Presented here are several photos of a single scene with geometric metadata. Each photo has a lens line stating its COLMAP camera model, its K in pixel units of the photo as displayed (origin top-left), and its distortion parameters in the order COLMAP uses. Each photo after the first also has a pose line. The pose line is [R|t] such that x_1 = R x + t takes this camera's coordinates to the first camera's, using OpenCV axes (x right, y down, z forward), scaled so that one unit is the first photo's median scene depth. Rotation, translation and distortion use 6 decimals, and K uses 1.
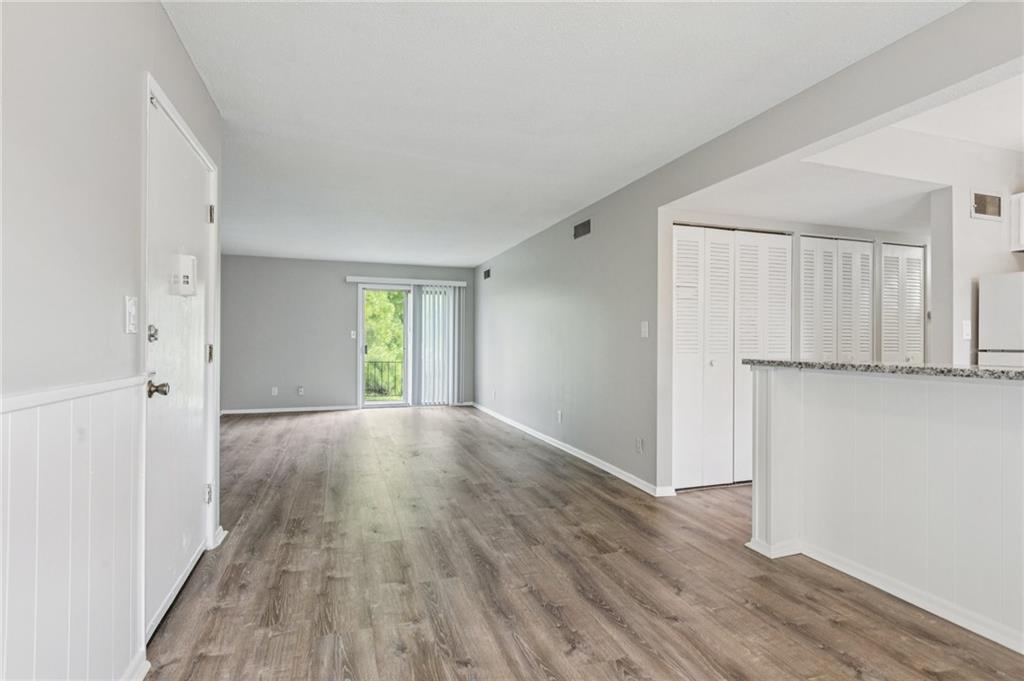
lens RADIAL K [[488.0, 0, 500.9], [0, 488.0, 342.0], [0, 0, 1]] dist [-0.000724, -0.000110]
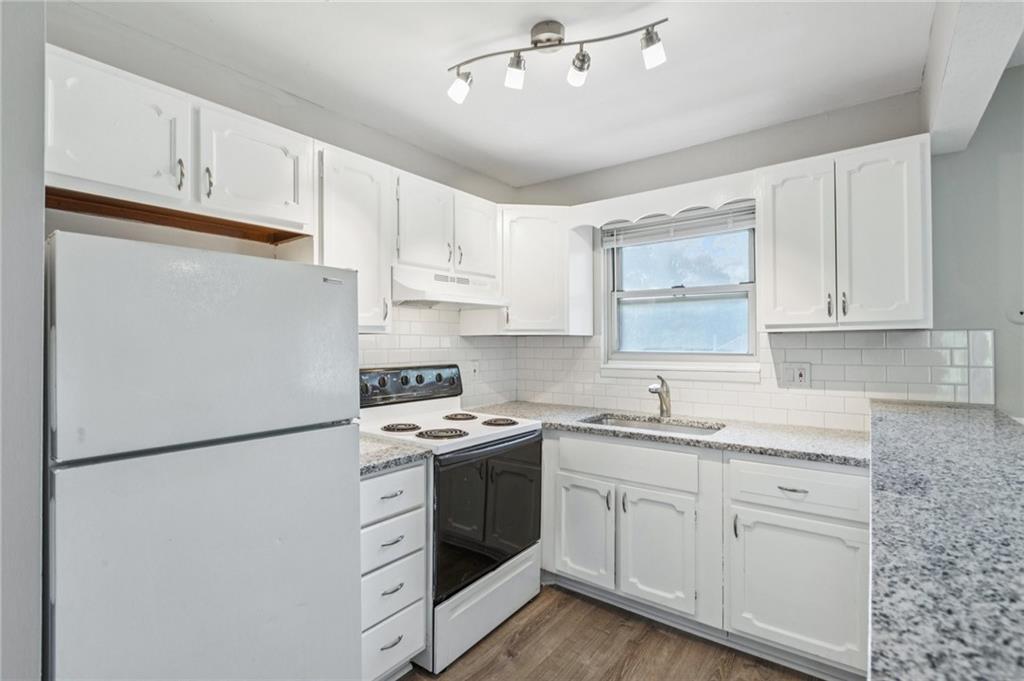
lens RADIAL K [[478.9, 0, 502.2], [0, 478.9, 339.2], [0, 0, 1]] dist [-0.002918, -0.000261]
pose [[-0.550134, 0.002878, 0.835071, 0.669577], [0.000736, 0.999995, -0.002961, -0.073929], [-0.835076, -0.001014, -0.550134, 1.103848]]
